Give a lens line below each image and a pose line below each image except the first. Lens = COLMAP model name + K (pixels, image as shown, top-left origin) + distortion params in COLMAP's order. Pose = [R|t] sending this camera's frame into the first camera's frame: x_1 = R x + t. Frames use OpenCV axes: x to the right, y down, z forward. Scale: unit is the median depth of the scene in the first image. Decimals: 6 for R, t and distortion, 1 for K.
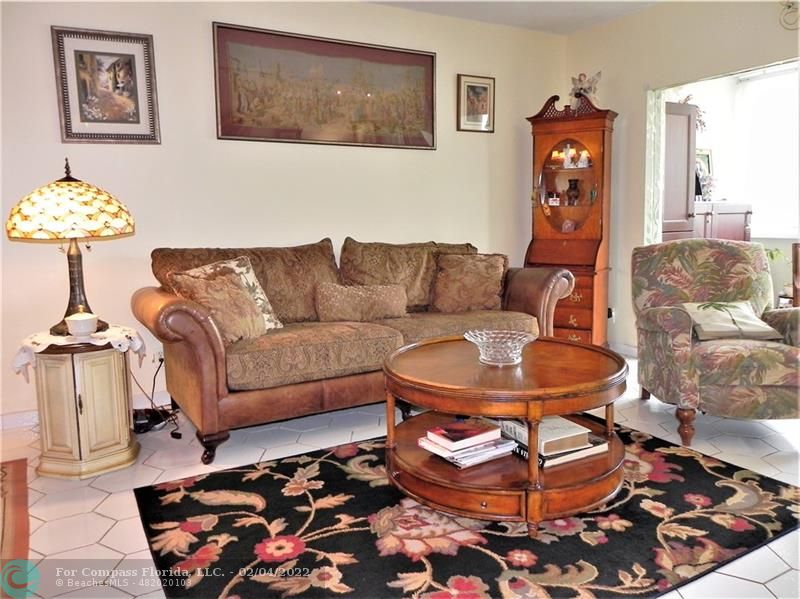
lens RADIAL K [[635.2, 0, 399.0], [0, 635.2, 294.8], [0, 0, 1]] dist [0.001266, -0.003340]
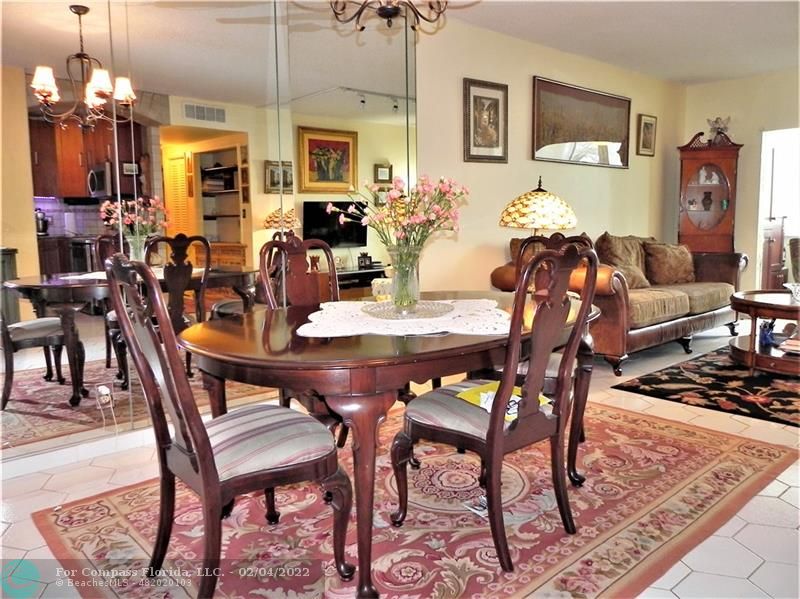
lens RADIAL K [[635.2, 0, 399.5], [0, 635.2, 303.6], [0, 0, 1]] dist [0.001266, -0.003340]
pose [[0.979168, -0.018166, 0.202240, -0.867386], [0.016059, 0.999798, 0.012056, 0.047202], [-0.202418, -0.008557, 0.979262, -0.303681]]
